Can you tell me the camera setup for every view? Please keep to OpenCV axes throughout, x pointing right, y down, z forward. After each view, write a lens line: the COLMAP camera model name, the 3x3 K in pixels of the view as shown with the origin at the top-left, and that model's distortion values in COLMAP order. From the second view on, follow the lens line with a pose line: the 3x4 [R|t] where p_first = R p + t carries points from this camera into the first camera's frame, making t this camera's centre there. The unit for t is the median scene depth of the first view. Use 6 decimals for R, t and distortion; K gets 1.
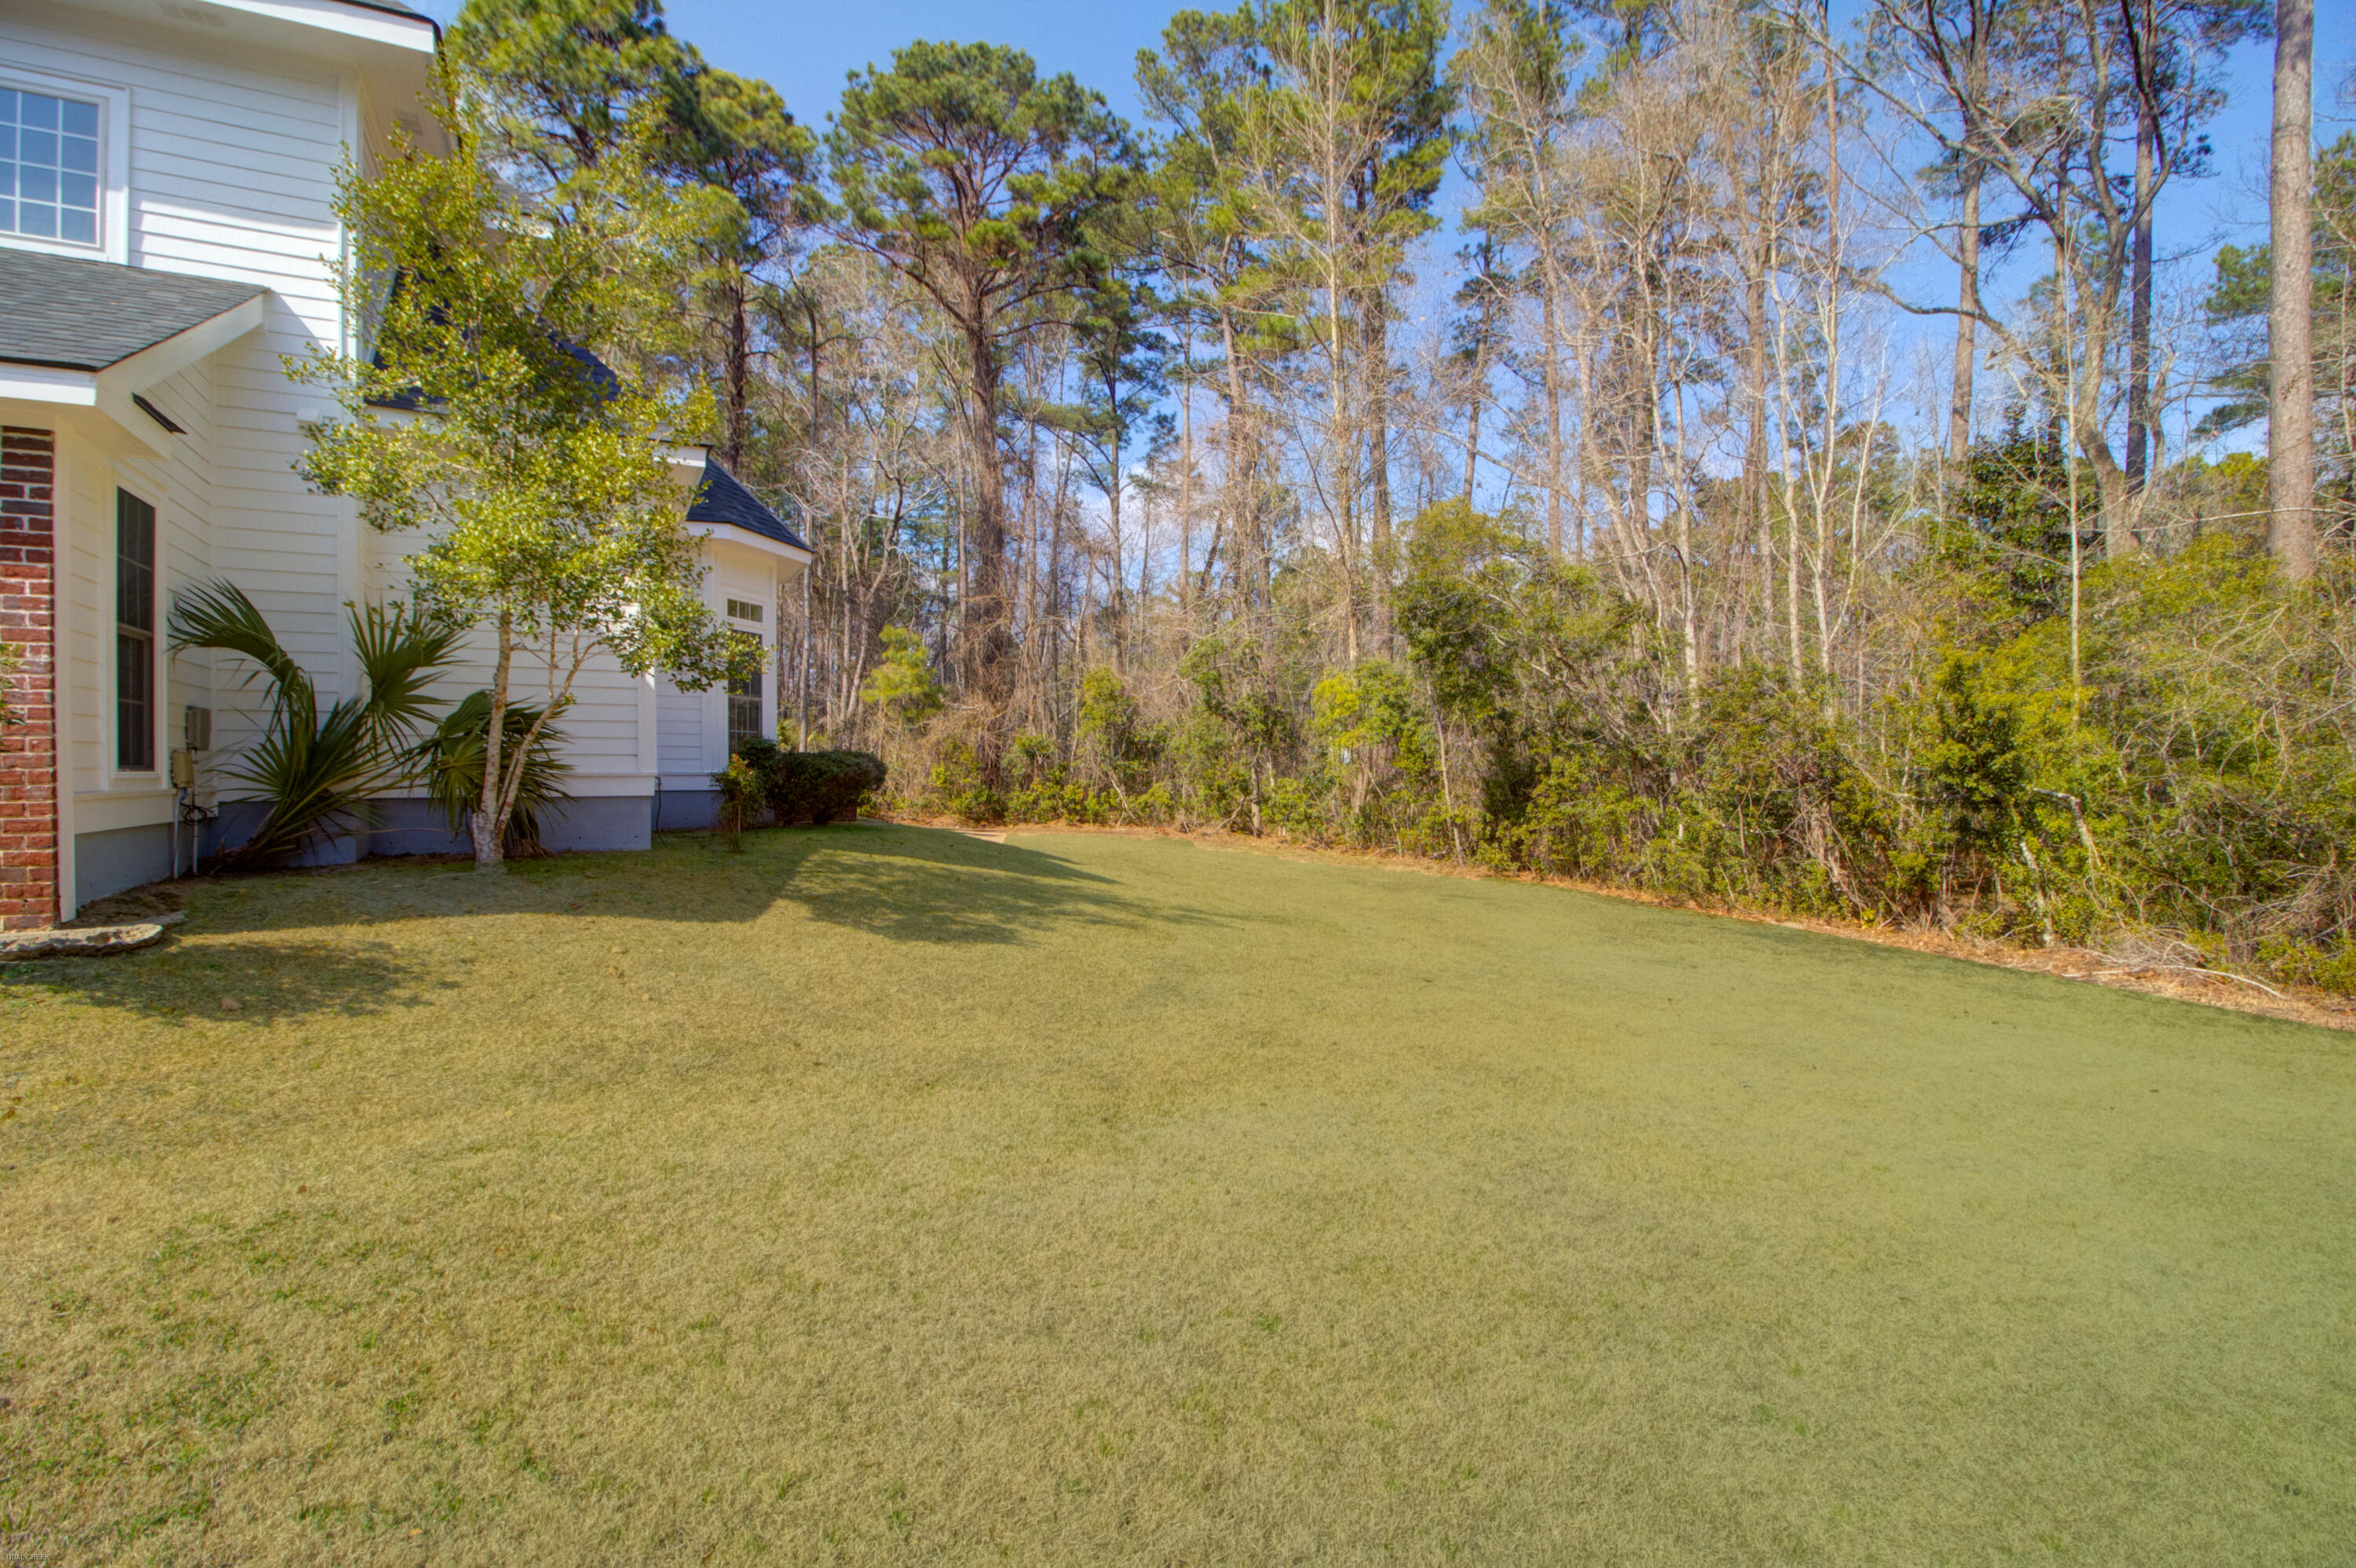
lens RADIAL K [[1121.8, 0, 1178.0], [0, 1121.8, 784.0], [0, 0, 1]] dist [-0.002185, -0.000228]
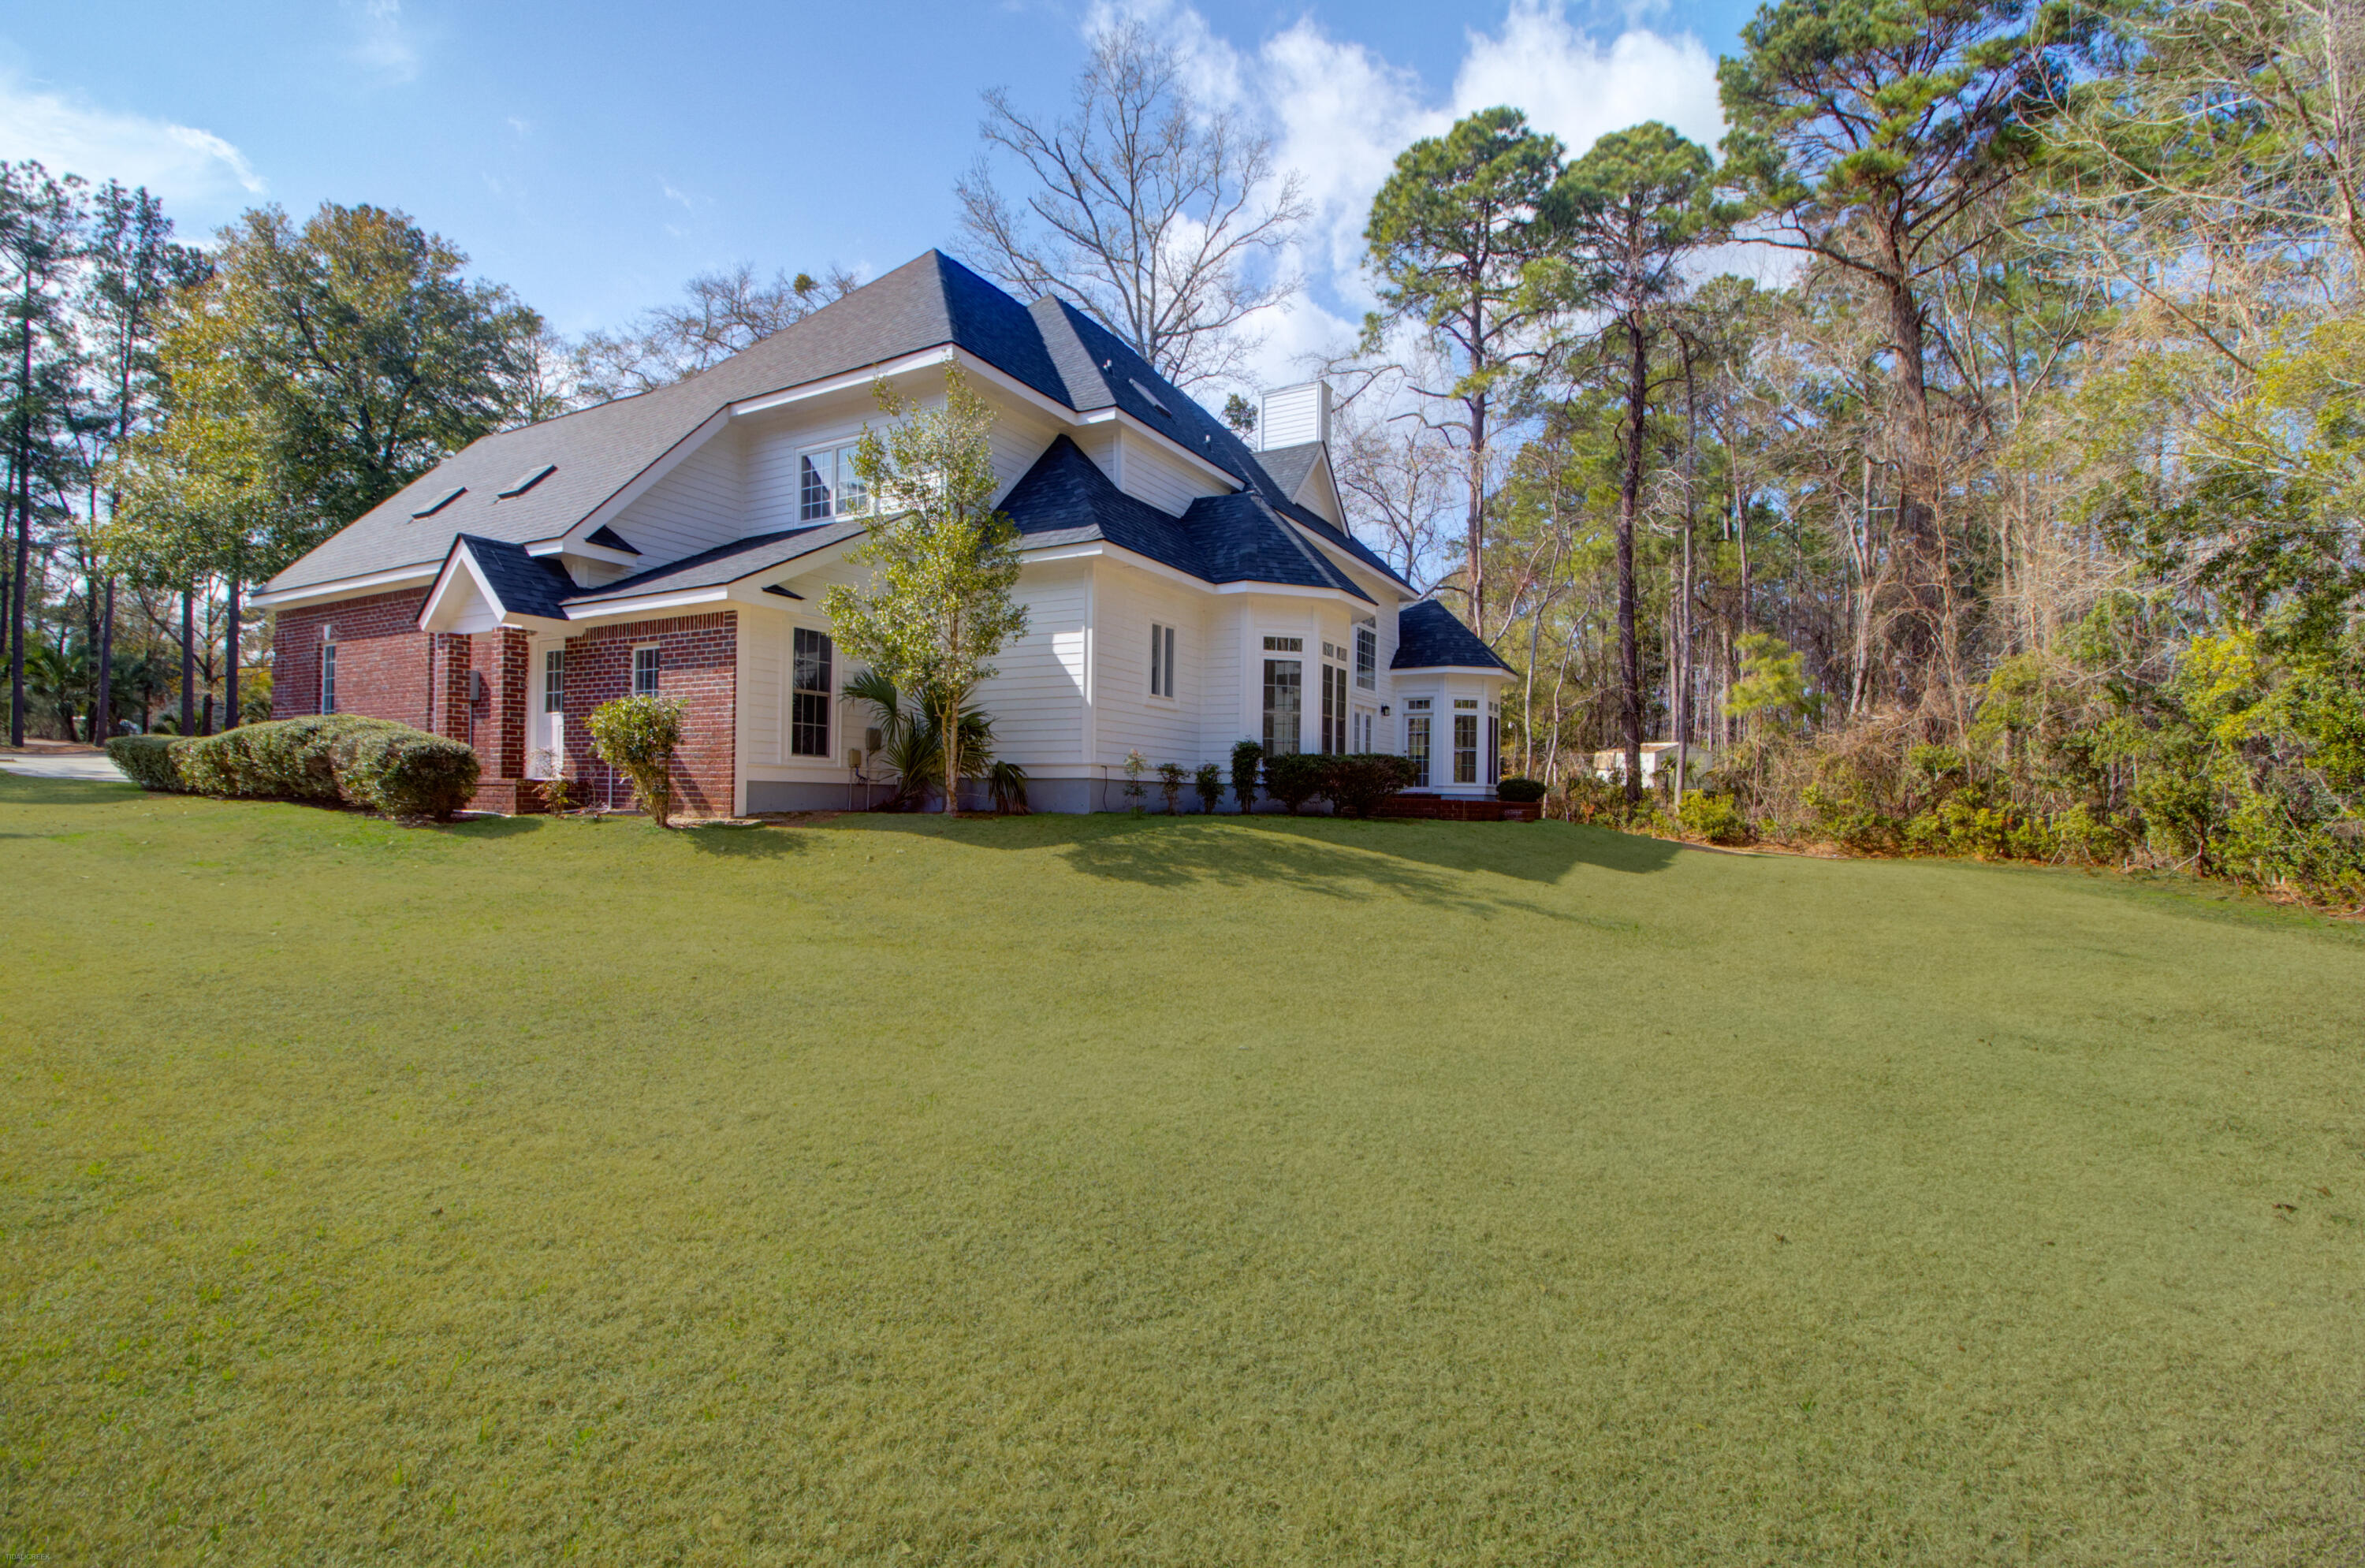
lens RADIAL K [[1078.0, 0, 1136.2], [0, 1078.0, 797.0], [0, 0, 1]] dist [0.000401, 0.000030]
pose [[0.519509, 0.011673, -0.854385, 0.241854], [-0.028057, 0.999601, -0.003403, 0.011949], [0.854004, 0.025739, 0.519629, 0.095291]]
